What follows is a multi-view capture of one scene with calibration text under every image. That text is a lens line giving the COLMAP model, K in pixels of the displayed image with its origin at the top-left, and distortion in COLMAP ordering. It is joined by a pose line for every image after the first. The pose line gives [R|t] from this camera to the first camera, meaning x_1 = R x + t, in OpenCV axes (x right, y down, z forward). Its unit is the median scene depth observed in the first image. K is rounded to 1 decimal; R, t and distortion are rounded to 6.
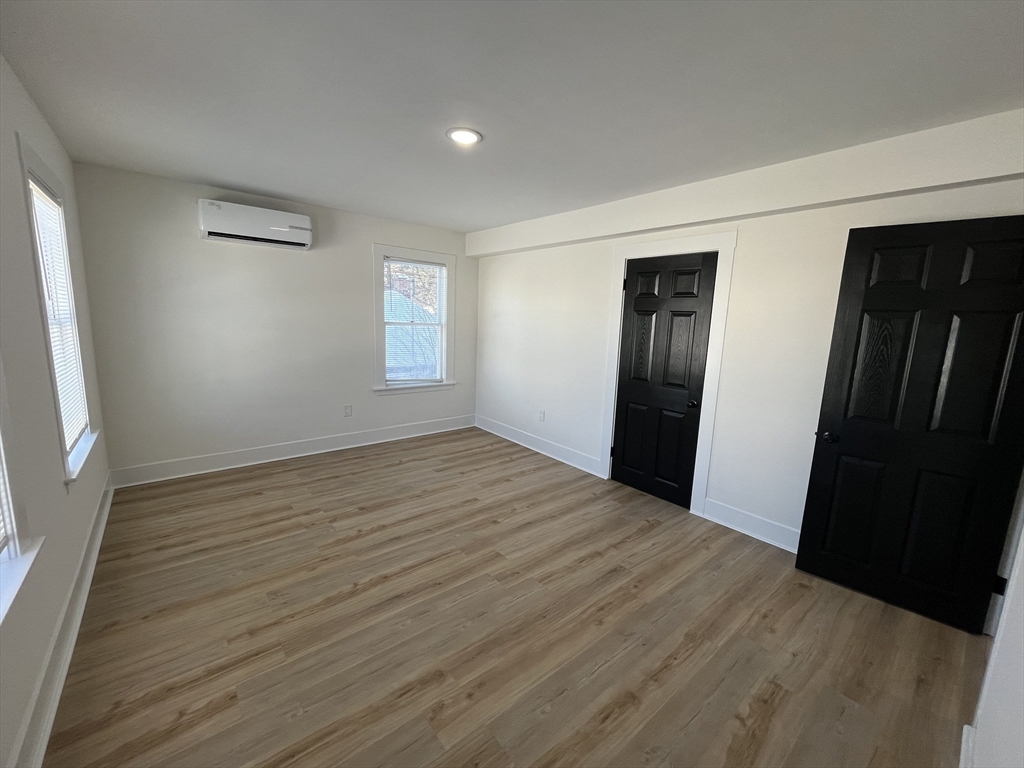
lens RADIAL K [[414.1, 0, 502.4], [0, 414.1, 379.8], [0, 0, 1]] dist [-0.000600, -0.000441]
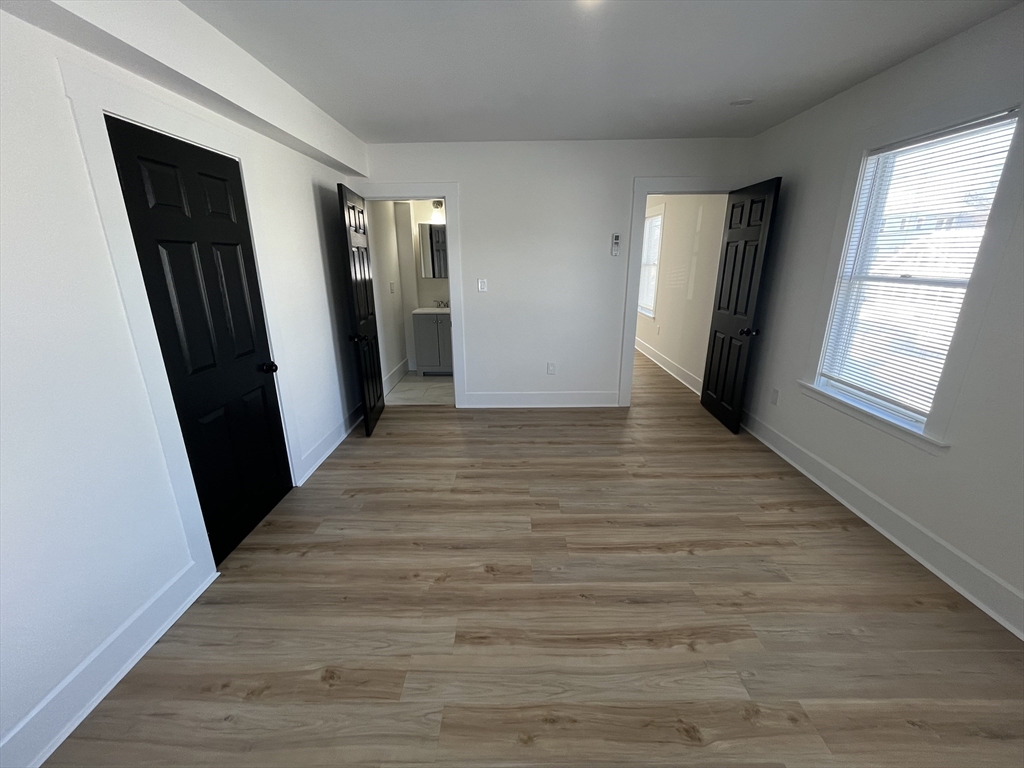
lens RADIAL K [[414.1, 0, 511.6], [0, 414.1, 382.3], [0, 0, 1]] dist [-0.000600, -0.000441]
pose [[-0.779570, -0.211434, 0.589547, -0.483330], [0.072830, 0.904307, 0.420624, -0.281805], [-0.622066, 0.370843, -0.689572, 1.672363]]
